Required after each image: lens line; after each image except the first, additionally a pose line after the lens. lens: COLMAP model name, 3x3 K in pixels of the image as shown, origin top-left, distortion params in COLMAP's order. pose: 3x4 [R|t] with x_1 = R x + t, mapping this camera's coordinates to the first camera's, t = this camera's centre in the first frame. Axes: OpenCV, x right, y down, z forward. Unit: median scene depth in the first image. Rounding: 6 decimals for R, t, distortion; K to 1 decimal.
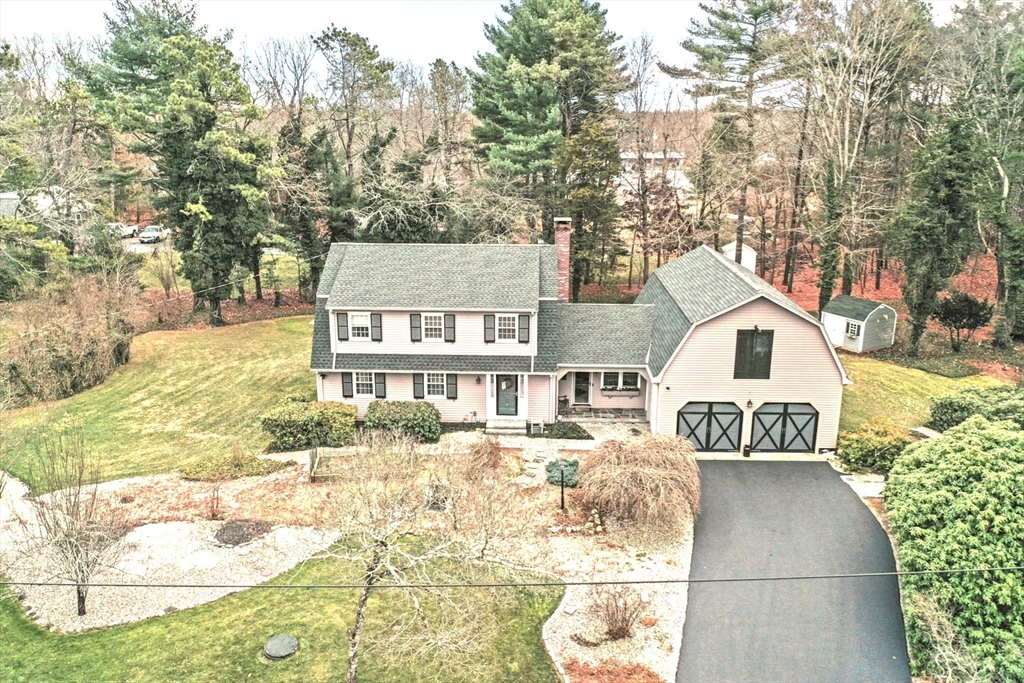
lens RADIAL K [[804.9, 0, 512.0], [0, 804.9, 341.5], [0, 0, 1]] dist [-0.014533, 0.000359]
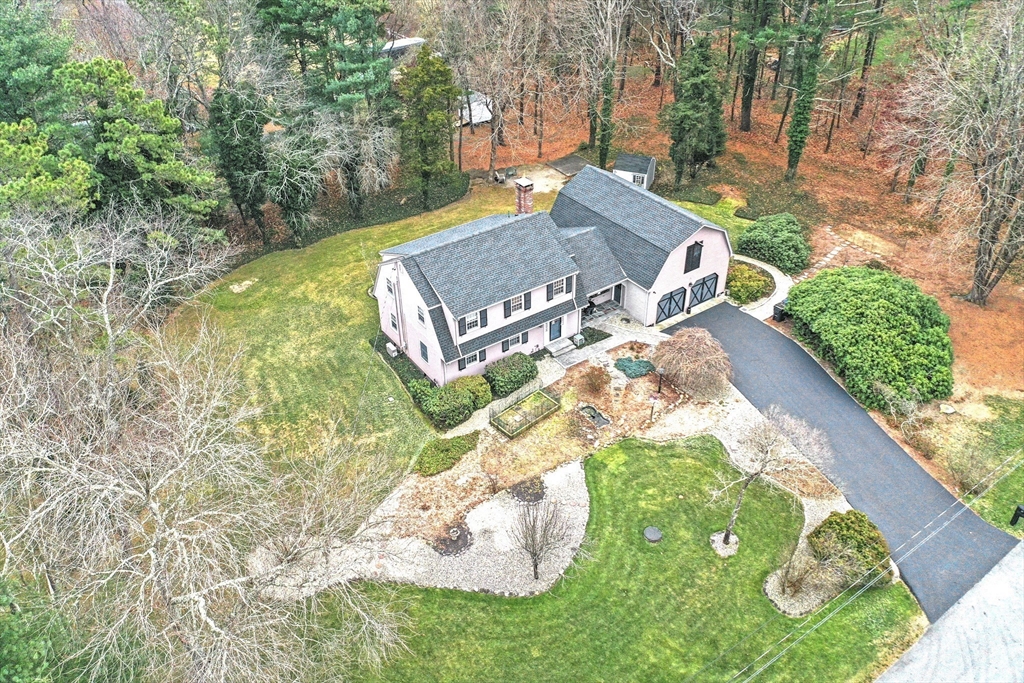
lens RADIAL K [[804.9, 0, 512.0], [0, 804.9, 341.5], [0, 0, 1]] dist [-0.014533, 0.000359]
pose [[0.796634, -0.362647, 0.483592, -0.822042], [0.178913, 0.905653, 0.384425, -0.507719], [-0.577377, -0.219725, 0.786356, -0.110697]]
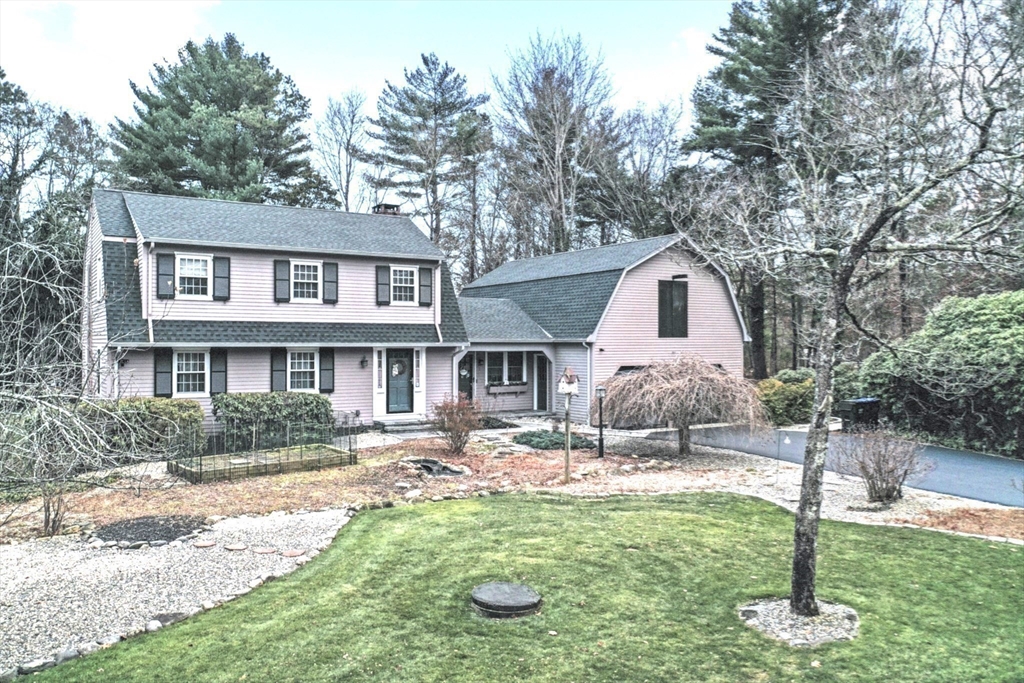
lens RADIAL K [[804.9, 0, 512.0], [0, 804.9, 341.5], [0, 0, 1]] dist [-0.014533, 0.000359]
pose [[0.822483, 0.001917, 0.568786, -0.353453], [0.153522, 0.962131, -0.225242, 0.219834], [-0.547679, 0.272579, 0.791043, 0.376802]]
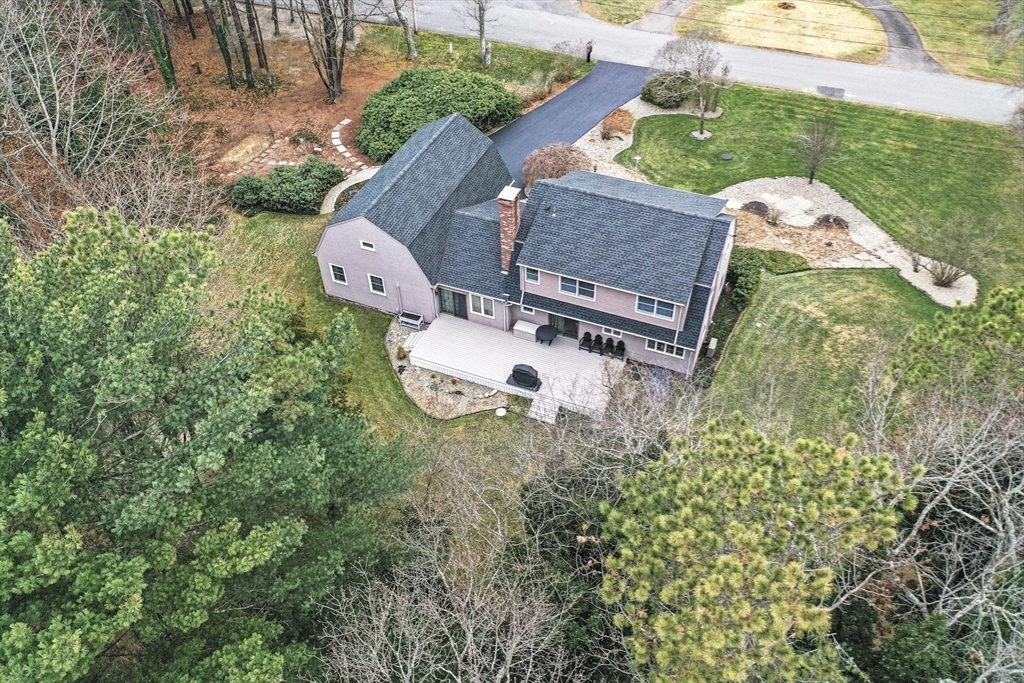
lens RADIAL K [[804.9, 0, 512.0], [0, 804.9, 341.5], [0, 0, 1]] dist [-0.014533, 0.000359]
pose [[-0.936335, -0.228769, 0.266348, -0.307037], [0.117885, 0.509720, 0.852226, -1.113761], [-0.330726, 0.829367, -0.450300, 1.930769]]
